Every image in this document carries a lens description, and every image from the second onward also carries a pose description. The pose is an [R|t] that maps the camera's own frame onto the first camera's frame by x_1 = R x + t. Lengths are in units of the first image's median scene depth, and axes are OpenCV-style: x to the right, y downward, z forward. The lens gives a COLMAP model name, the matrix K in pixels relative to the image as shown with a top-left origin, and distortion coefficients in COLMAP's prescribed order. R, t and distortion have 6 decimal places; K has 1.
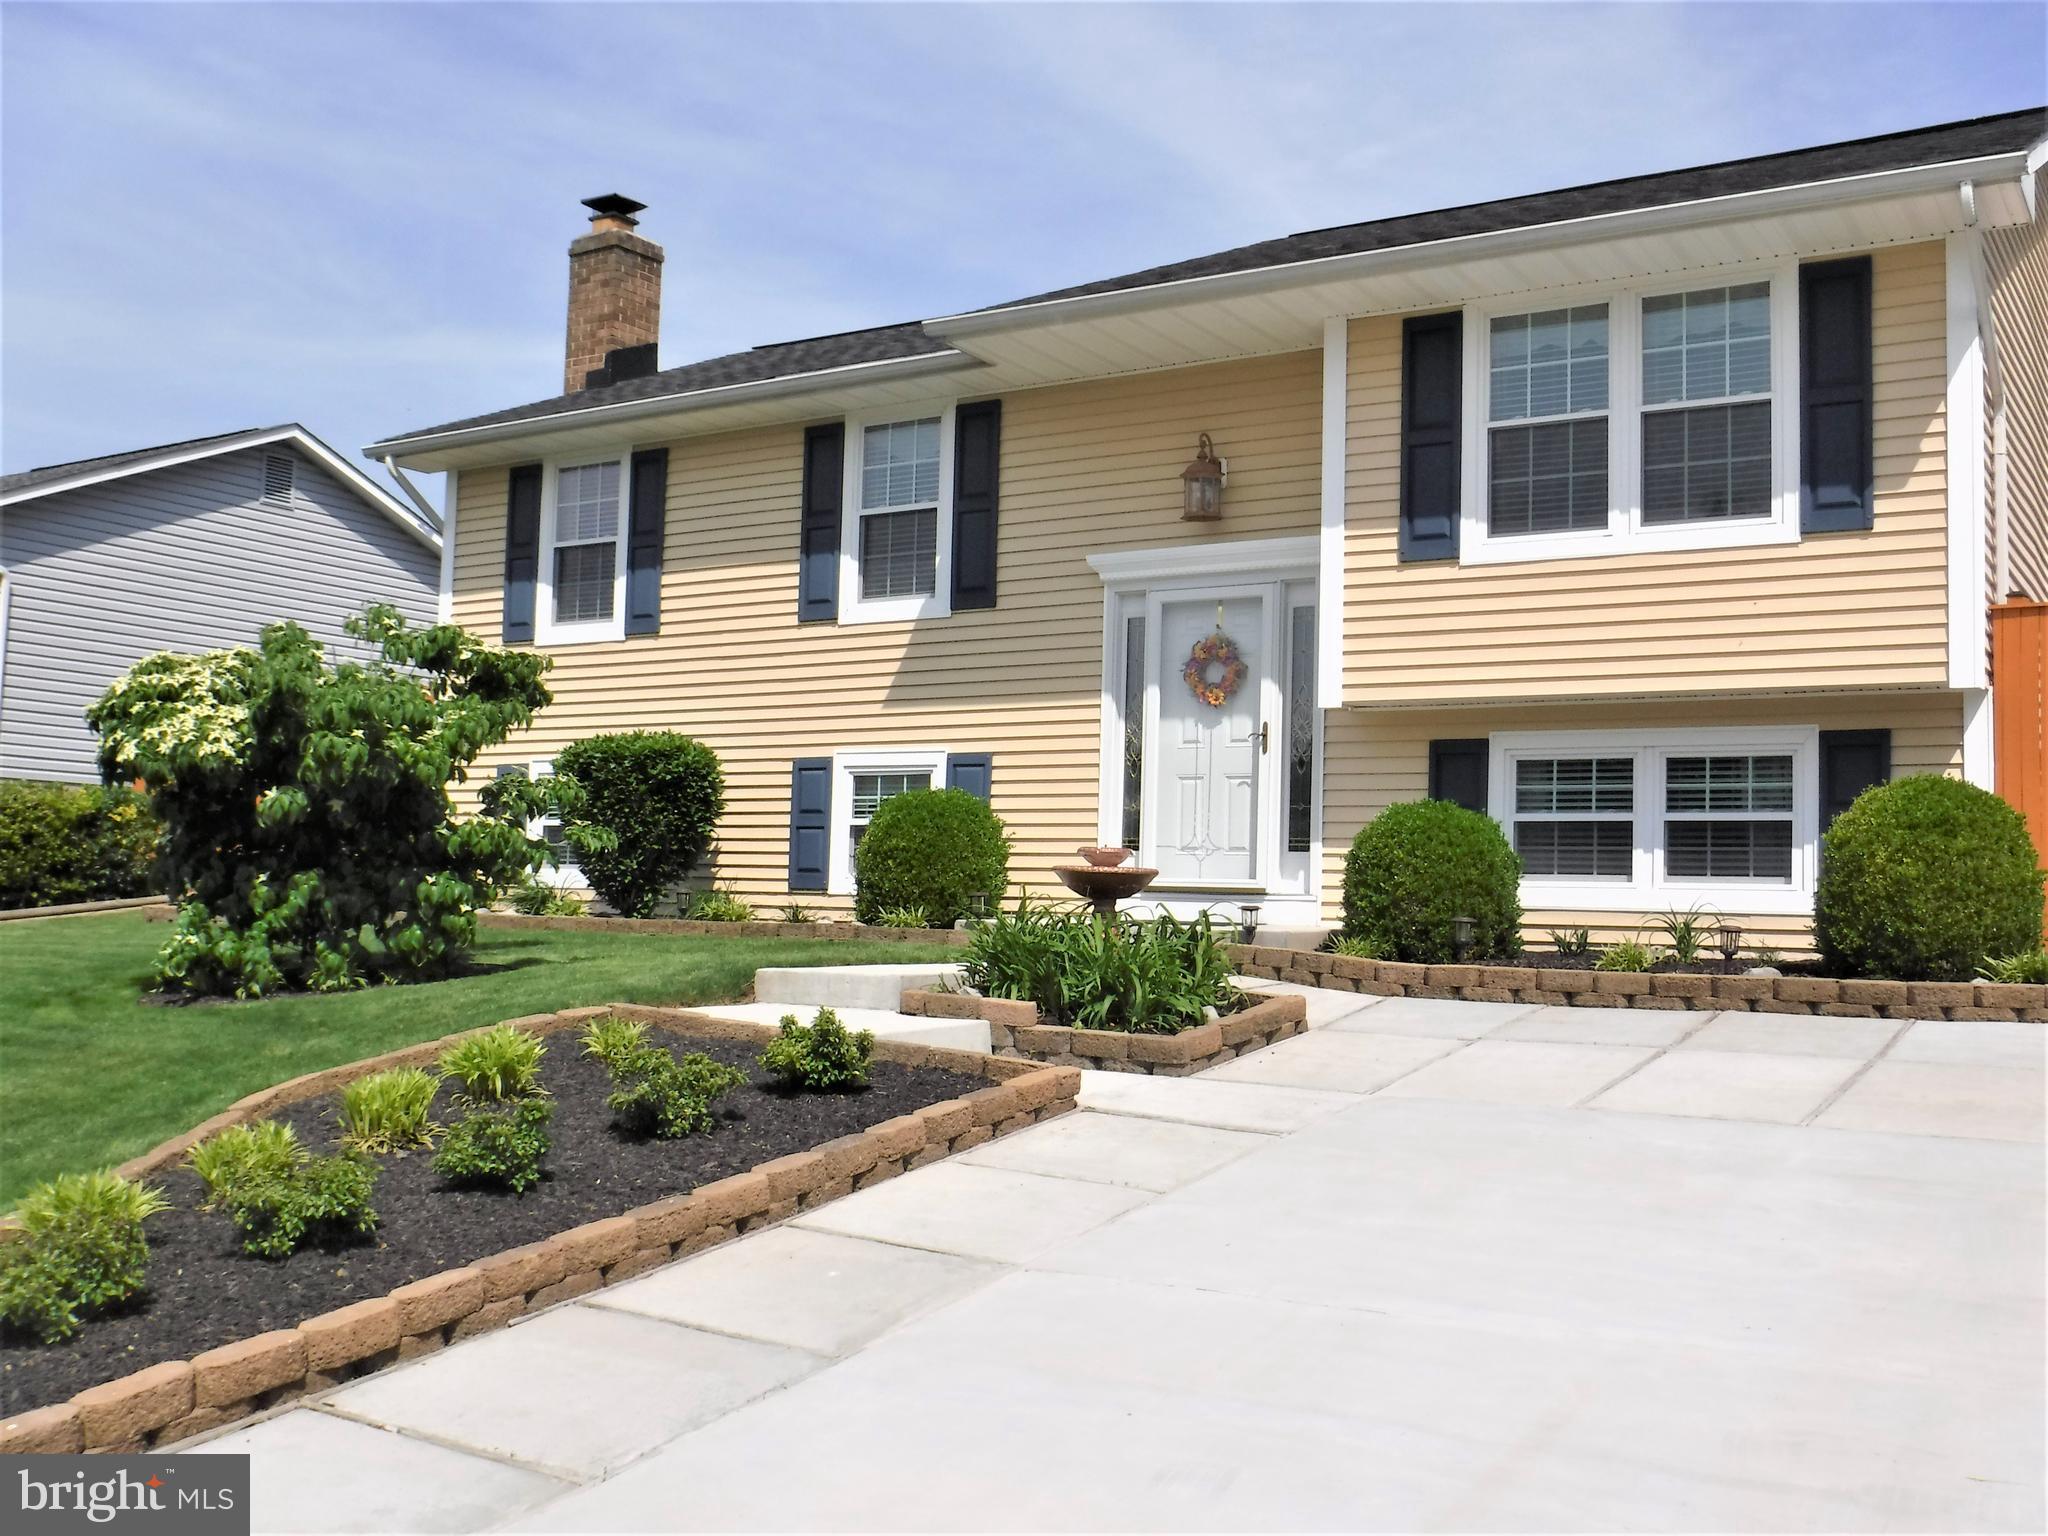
lens RADIAL K [[2007.7, 0, 1024.0], [0, 2007.7, 768.0], [0, 0, 1]] dist [-0.077459, 0.002541]
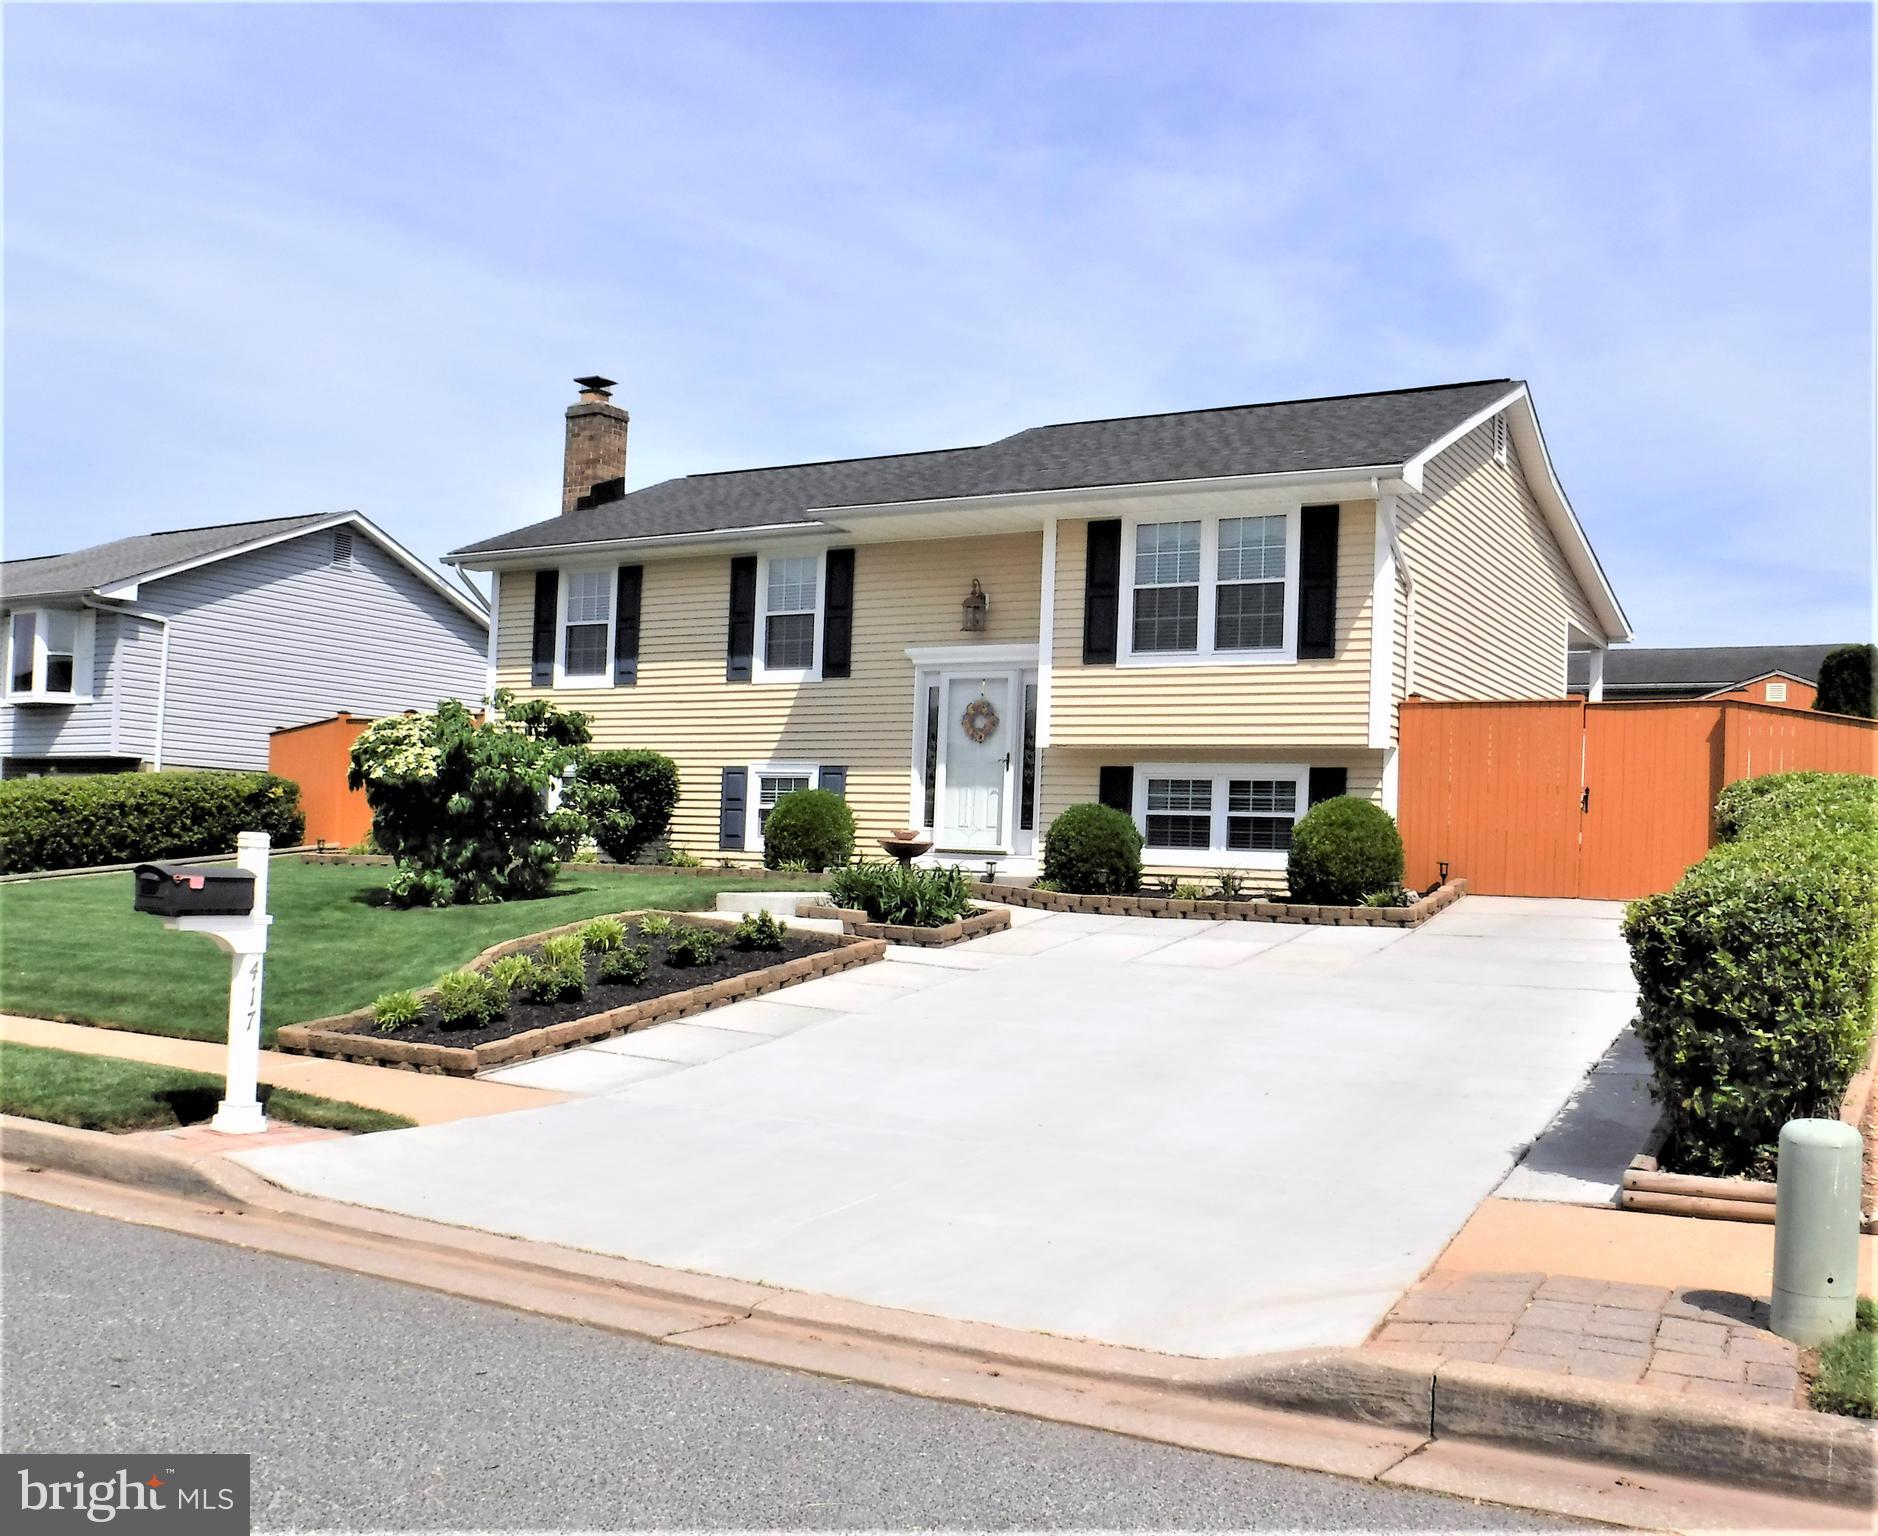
lens RADIAL K [[1900.4, 0, 939.0], [0, 1900.4, 768.0], [0, 0, 1]] dist [-0.090583, -0.001080]
pose [[0.999449, 0.011731, 0.031052, 0.013634], [-0.012446, 0.999660, 0.022921, -0.050460], [-0.030773, -0.023294, 0.999255, -0.655832]]
